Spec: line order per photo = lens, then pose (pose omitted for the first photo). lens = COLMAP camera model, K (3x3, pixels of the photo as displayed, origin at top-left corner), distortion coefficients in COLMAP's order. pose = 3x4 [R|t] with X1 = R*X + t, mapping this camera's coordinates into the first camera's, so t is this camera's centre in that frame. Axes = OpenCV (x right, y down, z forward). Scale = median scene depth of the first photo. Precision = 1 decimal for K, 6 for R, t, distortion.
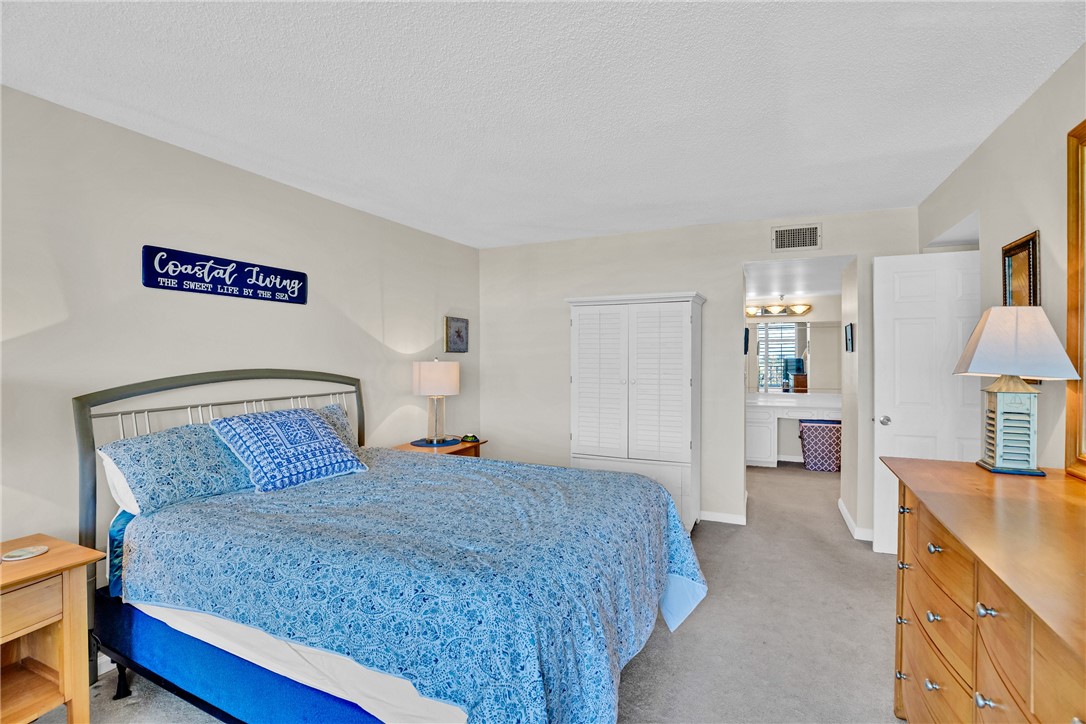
lens RADIAL K [[500.3, 0, 548.4], [0, 500.3, 360.0], [0, 0, 1]] dist [-0.043620, 0.013424]
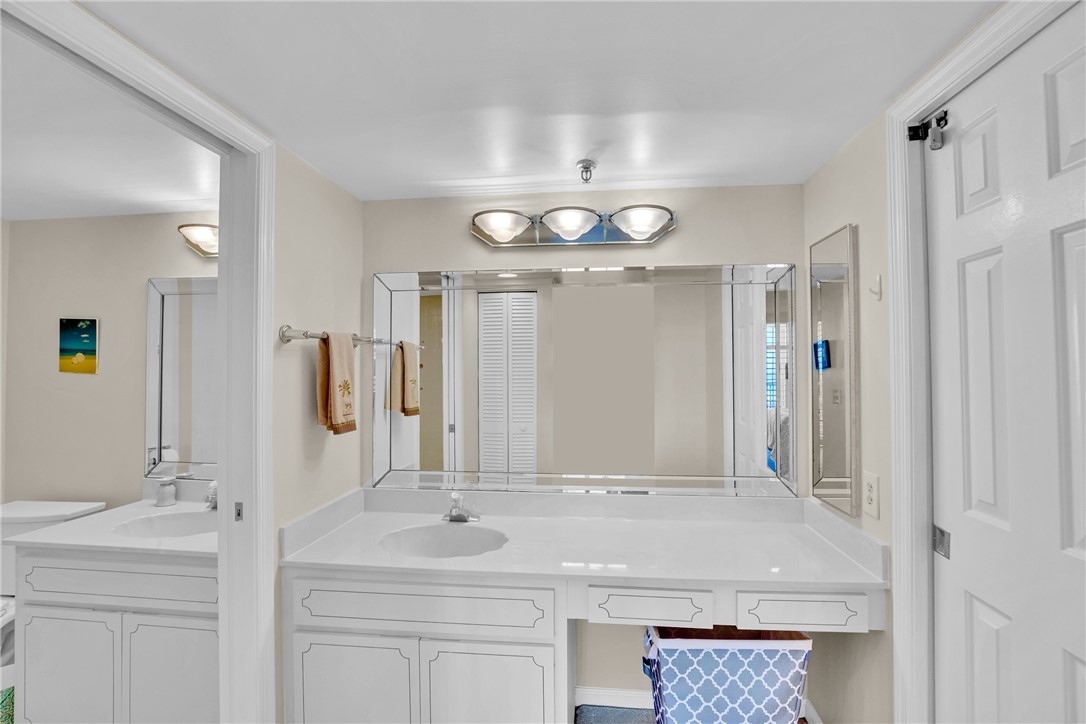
lens RADIAL K [[500.3, 0, 548.4], [0, 500.3, 360.0], [0, 0, 1]] dist [-0.043620, 0.013424]
pose [[0.948539, 0.009553, 0.316516, 0.370009], [0.000274, 0.999520, -0.030989, -0.007995], [-0.316660, 0.029481, 0.948081, 0.757094]]
